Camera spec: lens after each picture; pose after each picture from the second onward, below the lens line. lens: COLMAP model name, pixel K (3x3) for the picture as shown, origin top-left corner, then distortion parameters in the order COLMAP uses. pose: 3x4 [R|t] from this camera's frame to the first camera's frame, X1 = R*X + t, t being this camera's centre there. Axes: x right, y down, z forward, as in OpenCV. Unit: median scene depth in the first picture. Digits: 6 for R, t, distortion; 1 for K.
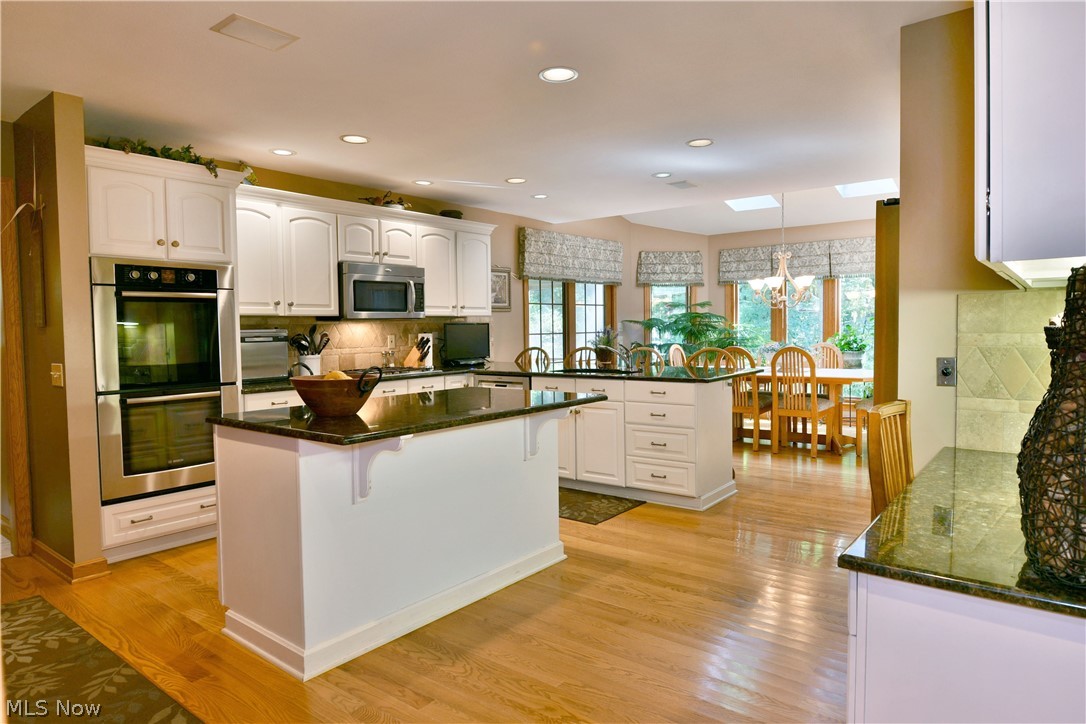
lens RADIAL K [[662.1, 0, 535.9], [0, 662.1, 354.4], [0, 0, 1]] dist [-0.013237, -0.004767]
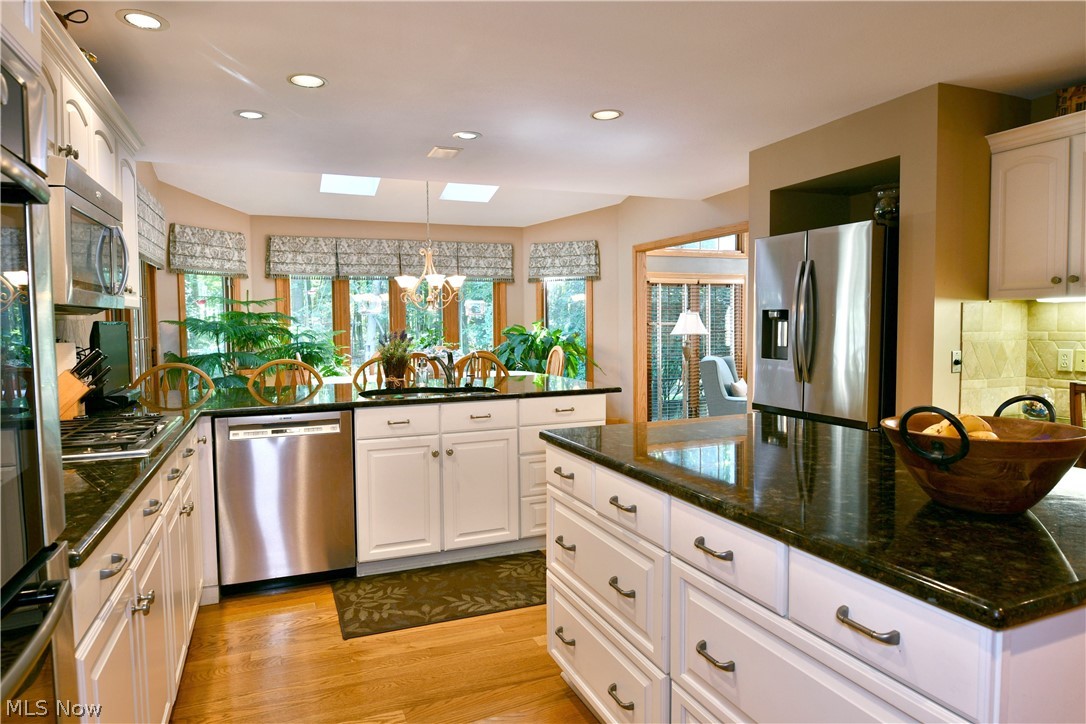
lens RADIAL K [[662.1, 0, 534.9], [0, 662.1, 358.0], [0, 0, 1]] dist [-0.013237, -0.004767]
pose [[0.488994, -0.035790, 0.871553, -0.385946], [0.038116, 0.999080, 0.019641, -0.016121], [-0.871454, 0.023616, 0.489908, 0.462091]]
